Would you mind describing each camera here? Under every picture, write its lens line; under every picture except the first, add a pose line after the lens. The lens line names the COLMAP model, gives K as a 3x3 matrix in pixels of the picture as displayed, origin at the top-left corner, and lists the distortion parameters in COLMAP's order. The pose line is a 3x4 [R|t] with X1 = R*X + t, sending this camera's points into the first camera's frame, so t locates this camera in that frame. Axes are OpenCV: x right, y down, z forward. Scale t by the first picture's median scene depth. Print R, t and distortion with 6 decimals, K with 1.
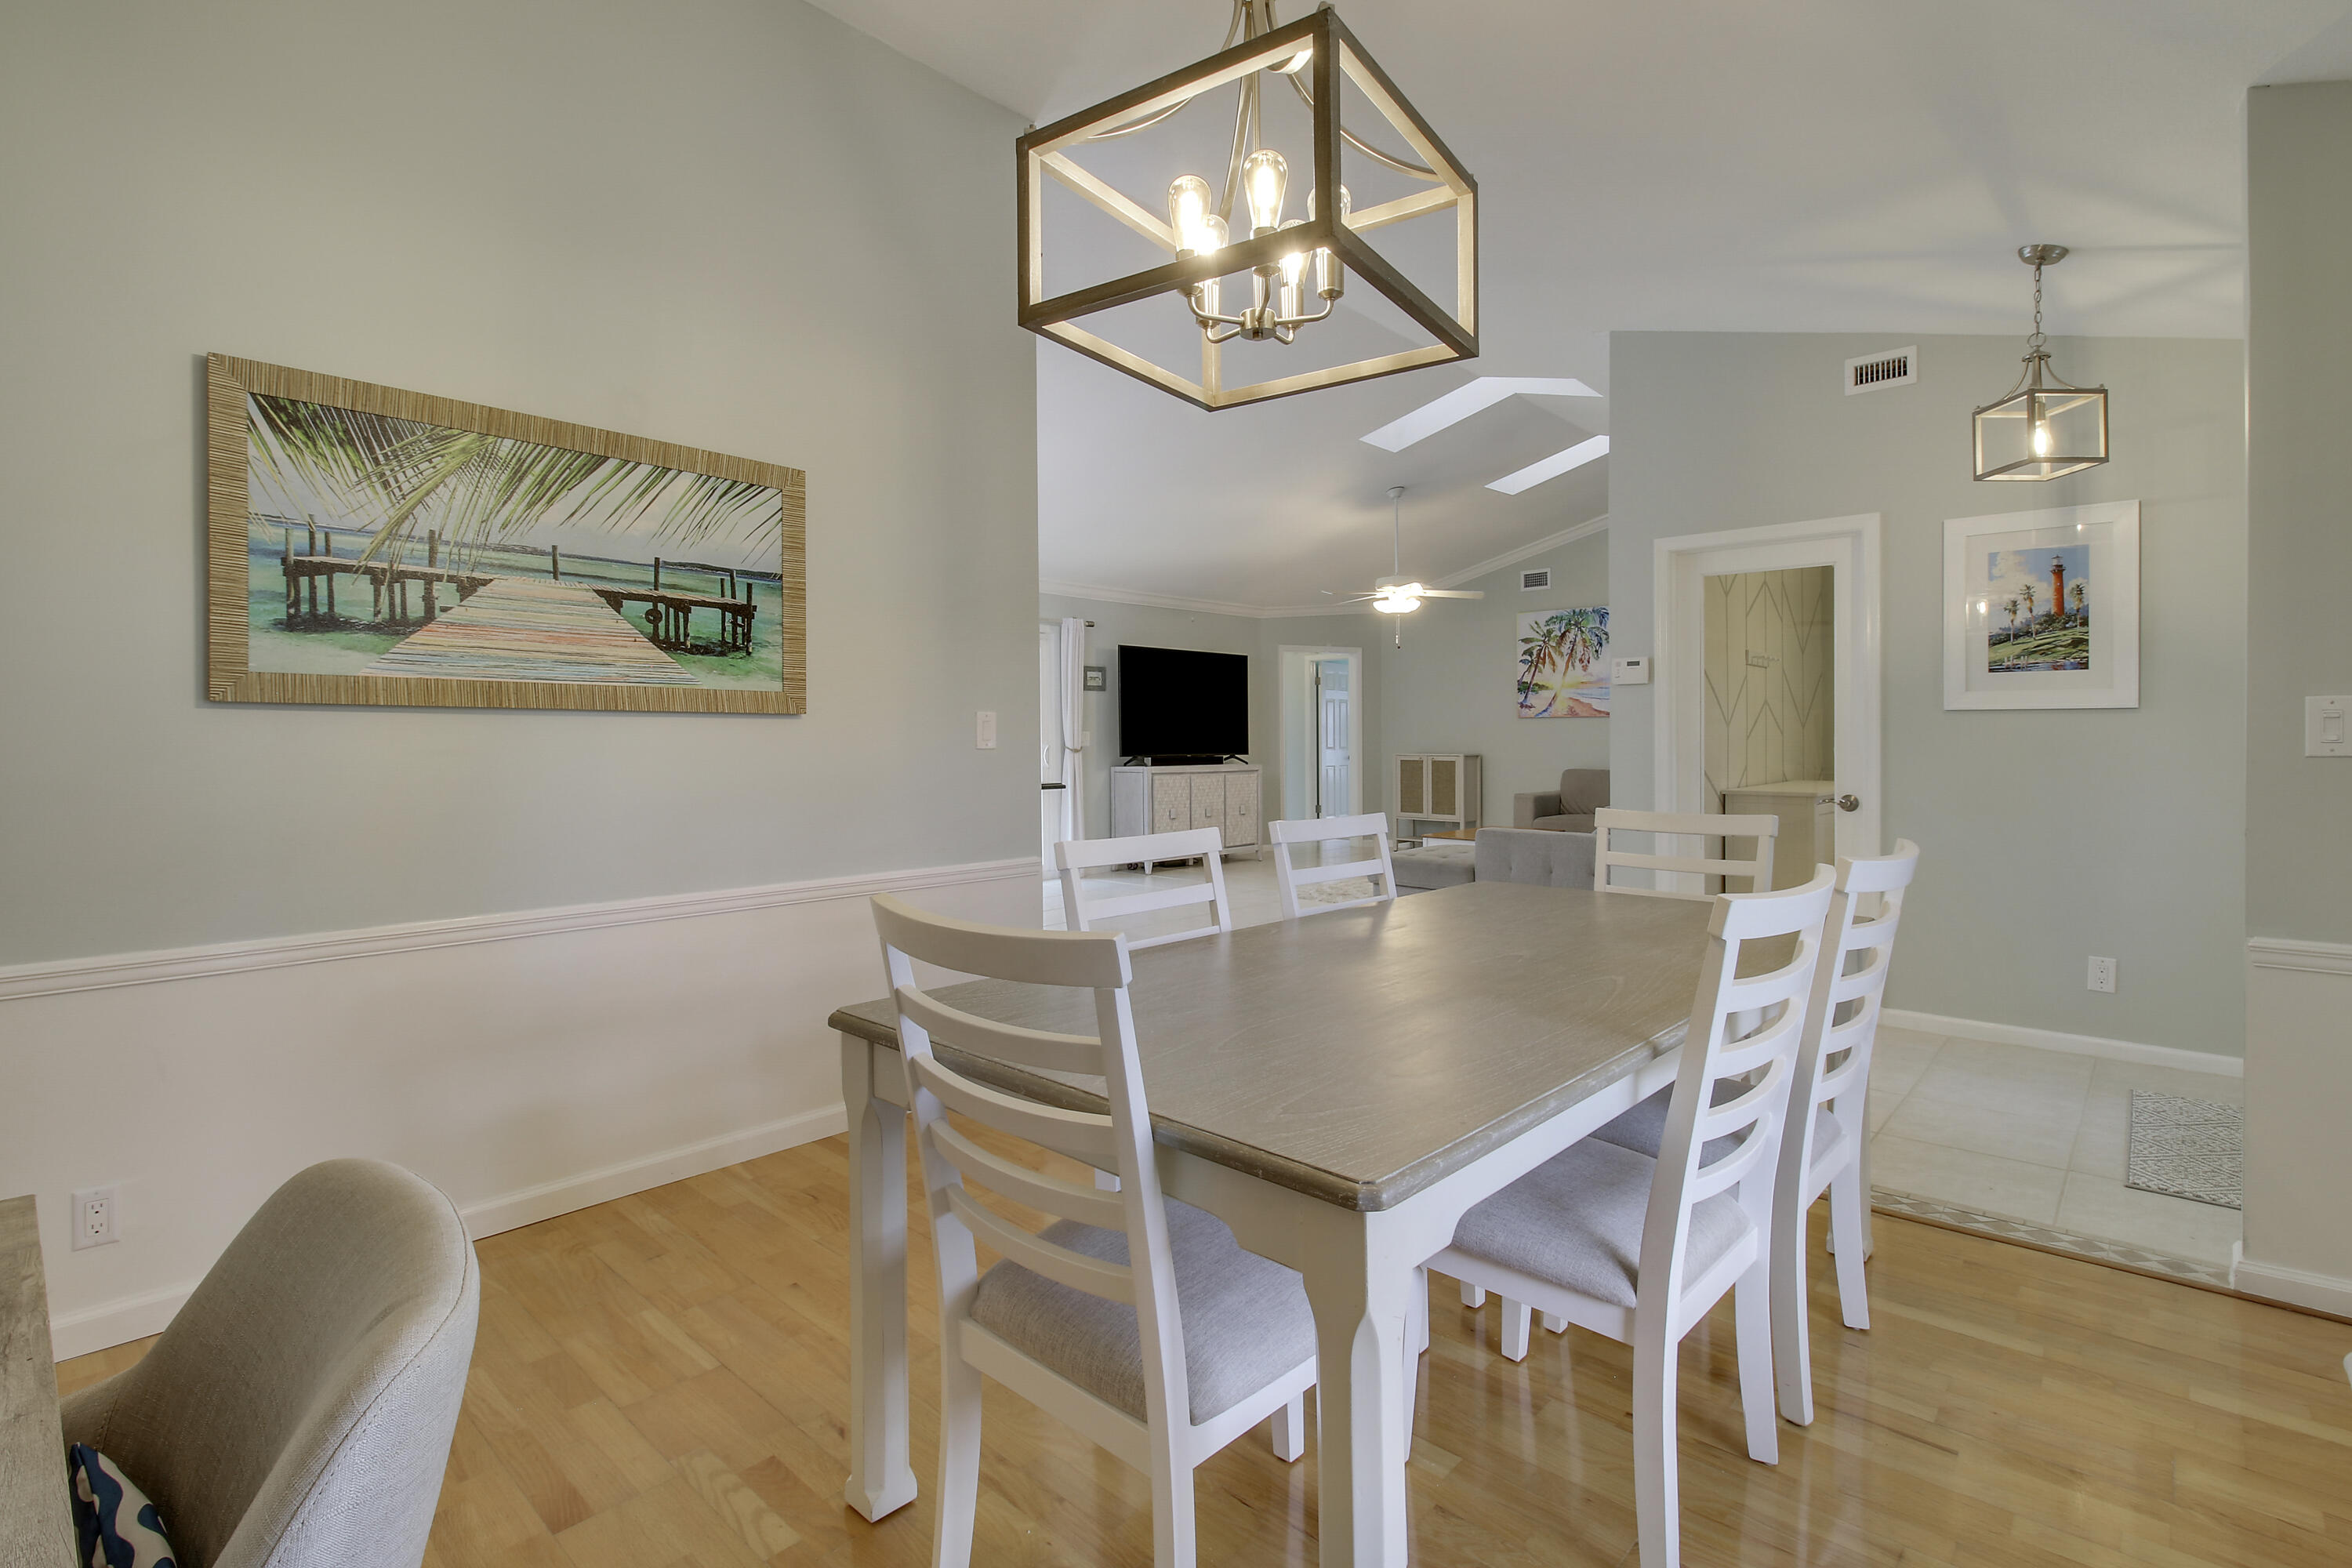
lens RADIAL K [[1107.4, 0, 1203.2], [0, 1107.4, 724.1], [0, 0, 1]] dist [-0.002569, -0.008320]
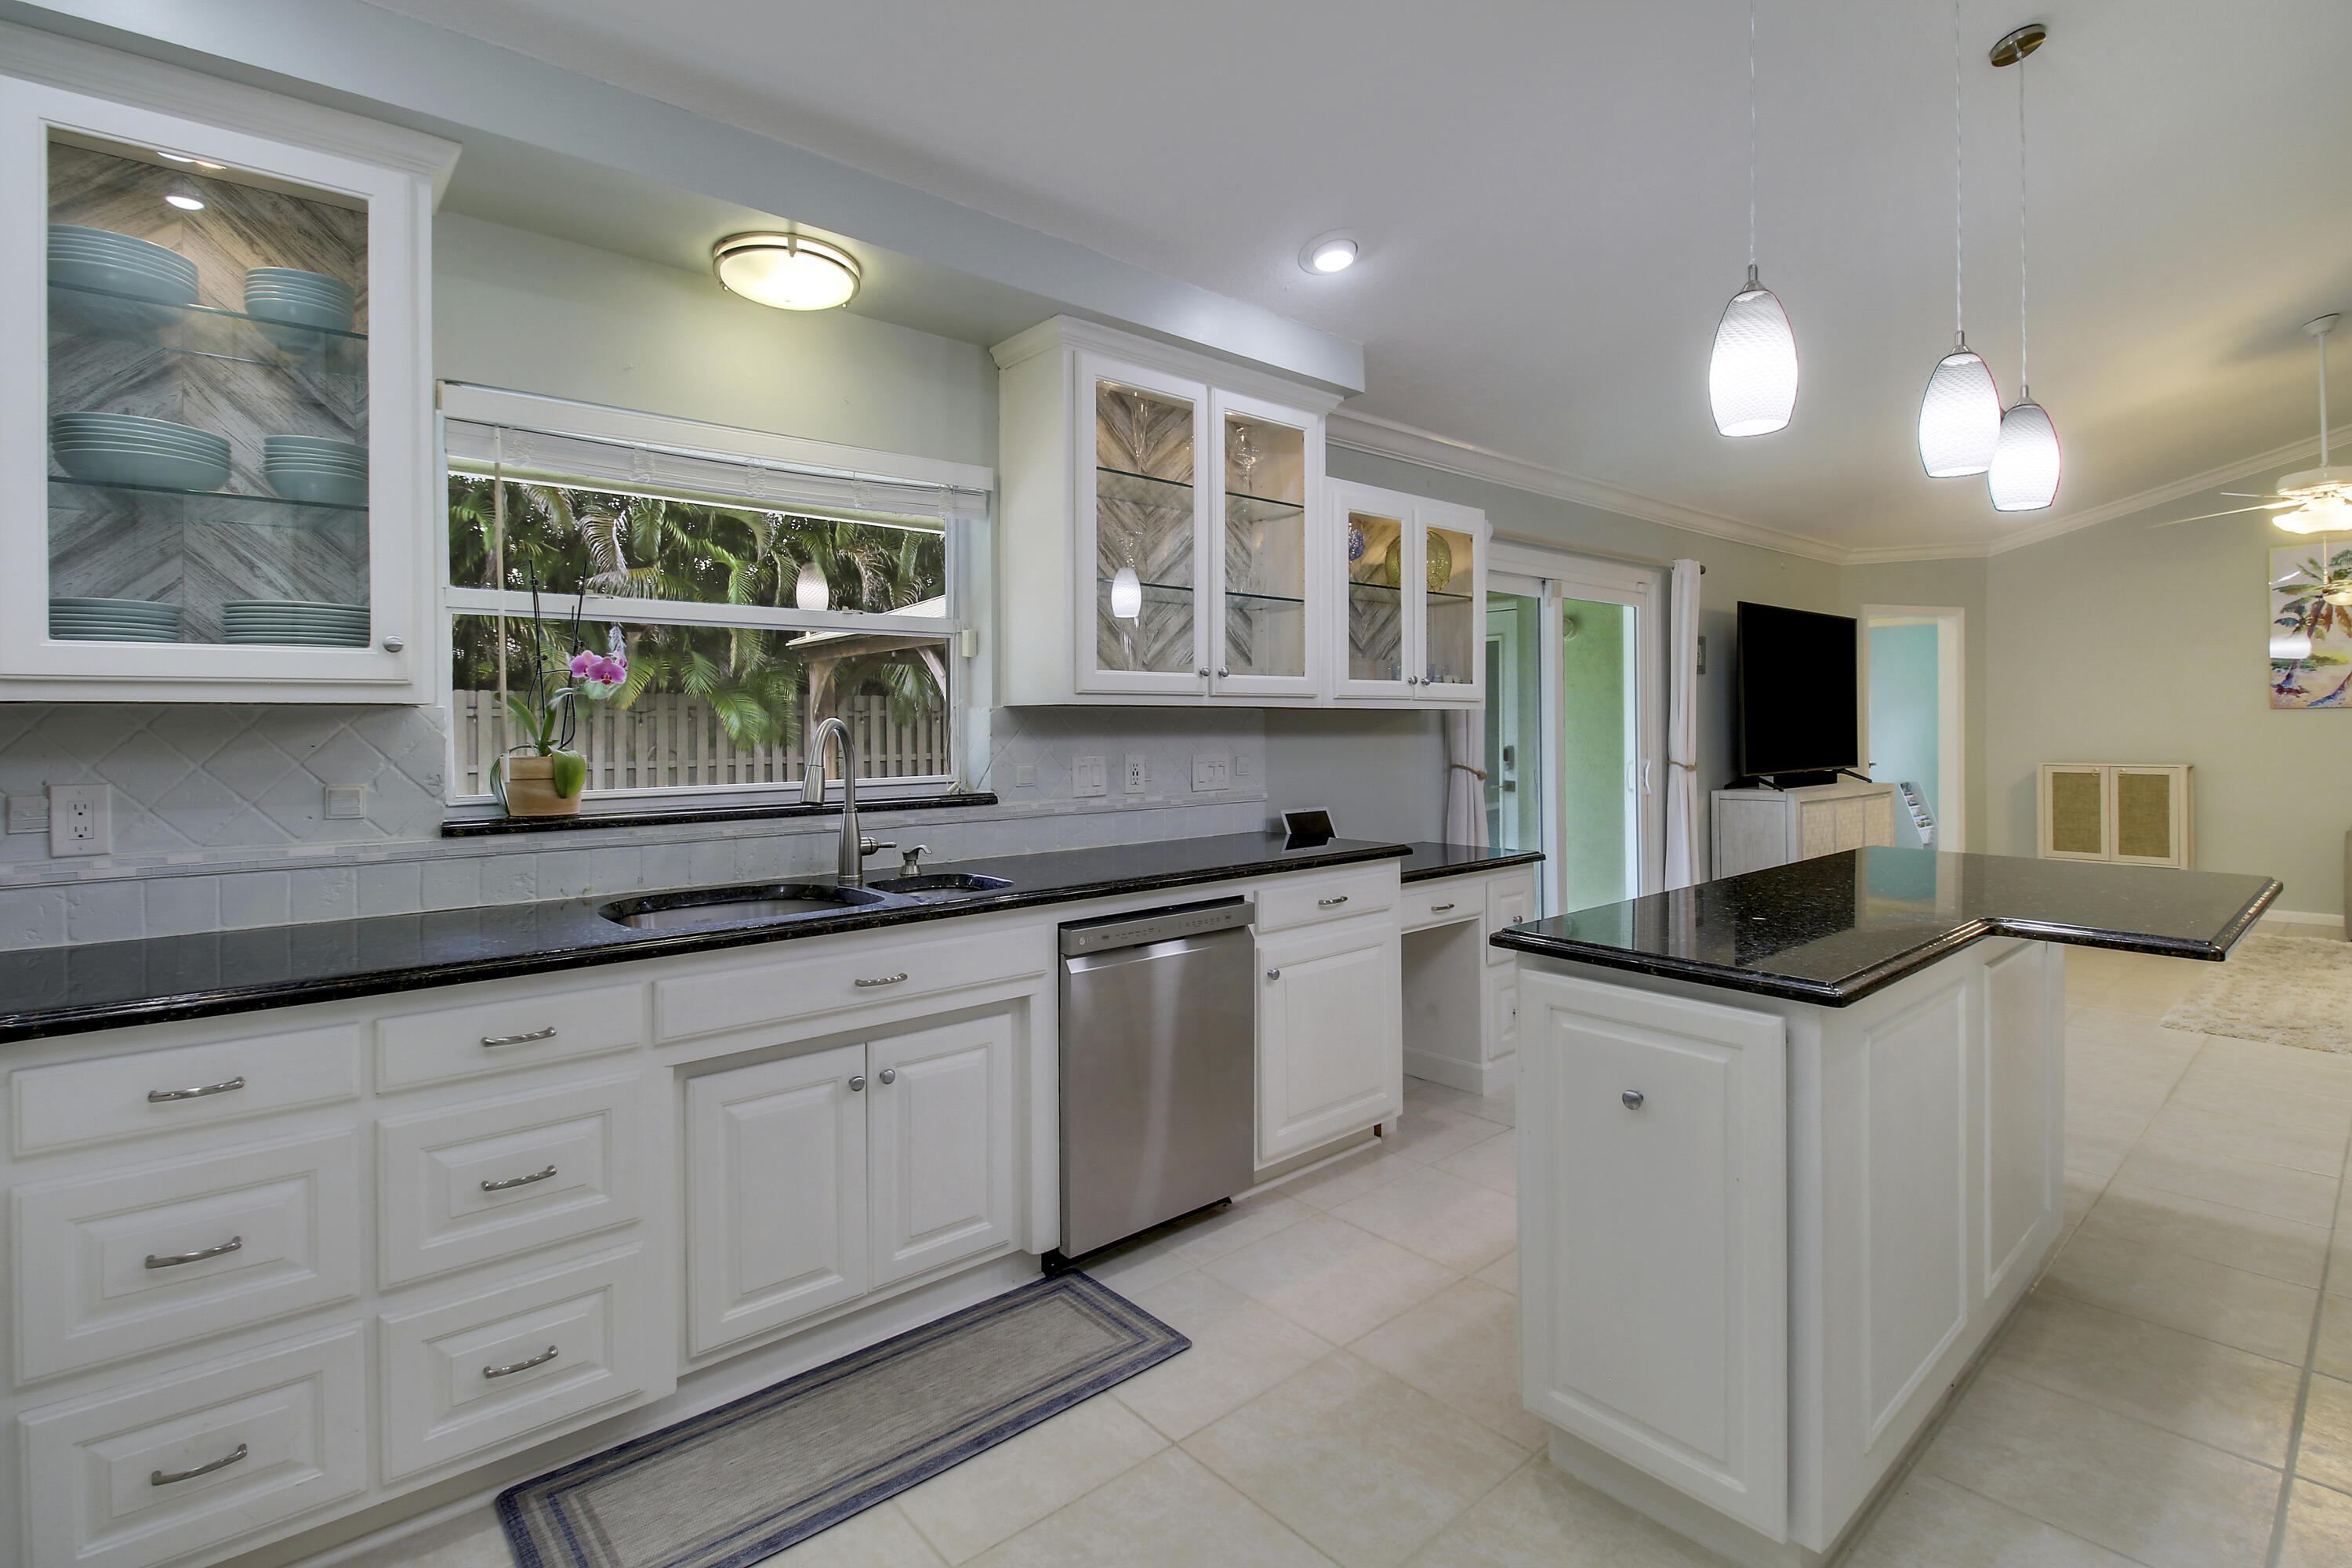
lens RADIAL K [[1107.4, 0, 1183.0], [0, 1107.4, 709.6], [0, 0, 1]] dist [-0.002569, -0.008320]
pose [[0.992187, -0.010088, -0.124351, -0.290790], [0.009355, 0.999935, -0.006473, -0.007290], [0.124408, 0.005259, 0.992217, 0.293562]]
